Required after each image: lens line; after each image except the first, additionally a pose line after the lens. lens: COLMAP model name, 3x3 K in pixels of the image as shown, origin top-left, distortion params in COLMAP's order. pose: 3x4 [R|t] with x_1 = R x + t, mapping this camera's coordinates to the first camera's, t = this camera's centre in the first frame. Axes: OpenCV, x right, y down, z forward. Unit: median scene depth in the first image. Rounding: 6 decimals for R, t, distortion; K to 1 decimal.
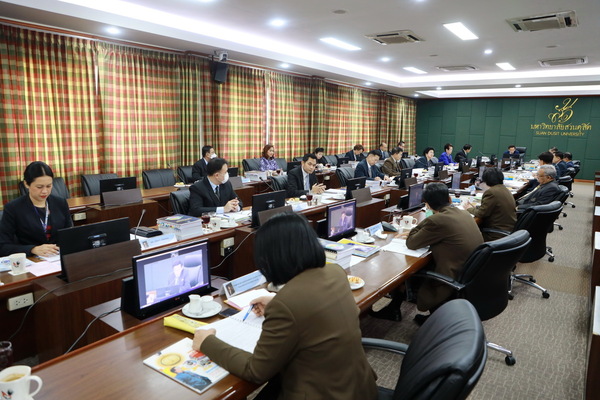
lens RADIAL K [[404.4, 0, 295.8], [0, 404.4, 199.4], [0, 0, 1]] dist [-0.067767, 0.017625]
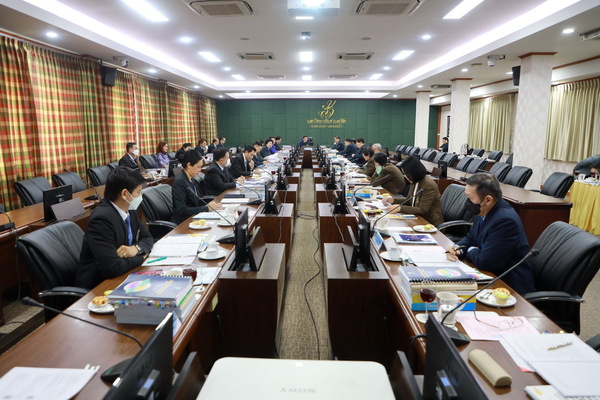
lens RADIAL K [[404.4, 0, 299.9], [0, 404.4, 196.0], [0, 0, 1]] dist [-0.067767, 0.017625]
pose [[0.811325, -0.116334, 0.572903, -0.305292], [0.118653, 0.992371, 0.033479, 0.017704], [-0.572427, 0.040814, 0.818939, -0.099604]]
